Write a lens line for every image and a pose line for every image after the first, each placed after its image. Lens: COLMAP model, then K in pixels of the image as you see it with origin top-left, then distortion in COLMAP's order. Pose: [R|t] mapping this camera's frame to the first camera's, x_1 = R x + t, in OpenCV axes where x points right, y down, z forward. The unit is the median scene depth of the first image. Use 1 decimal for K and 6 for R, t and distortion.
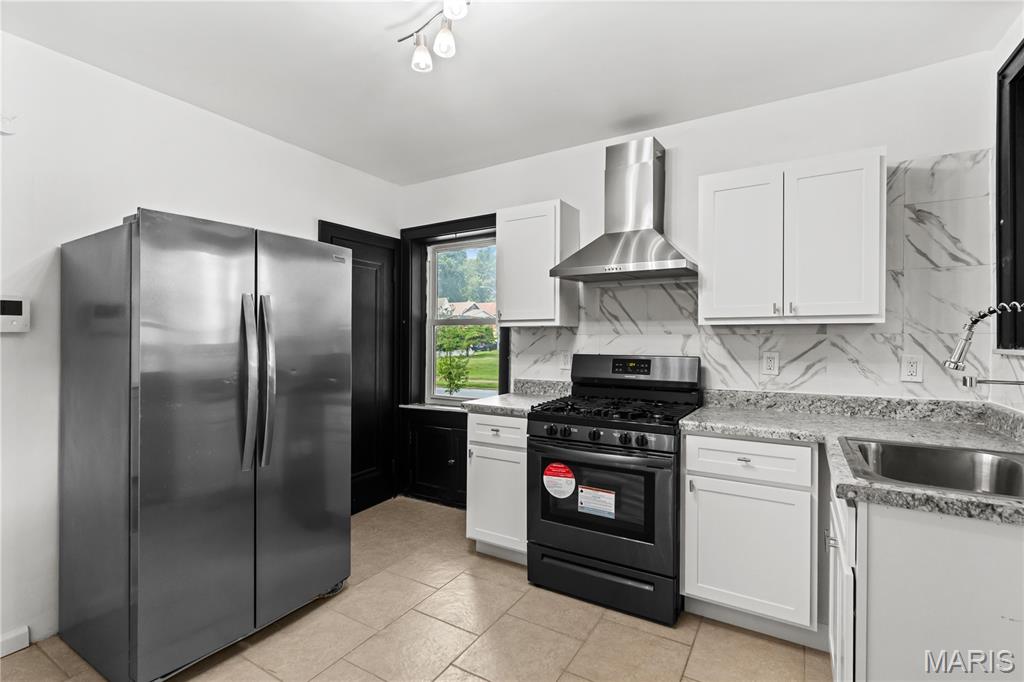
lens RADIAL K [[470.6, 0, 514.0], [0, 470.6, 335.8], [0, 0, 1]] dist [-0.005325, -0.000097]
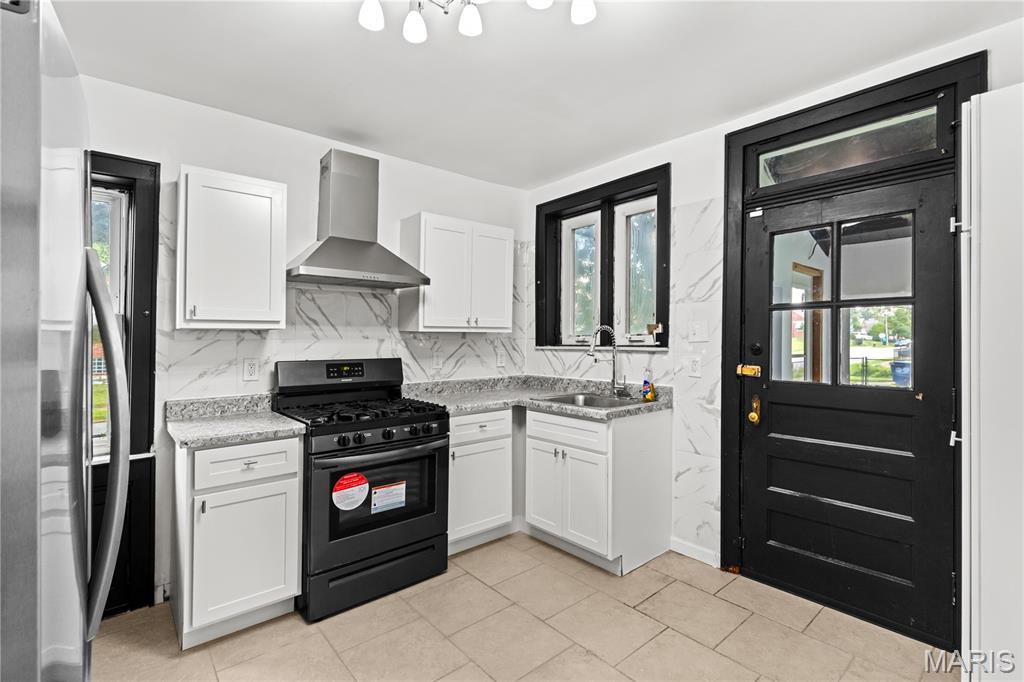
lens RADIAL K [[470.6, 0, 513.8], [0, 470.6, 339.7], [0, 0, 1]] dist [-0.005325, -0.000097]
pose [[0.308562, -0.002258, 0.951201, -0.688266], [0.000062, 0.999997, 0.002354, -0.004613], [-0.951204, -0.000668, 0.308562, 0.373531]]
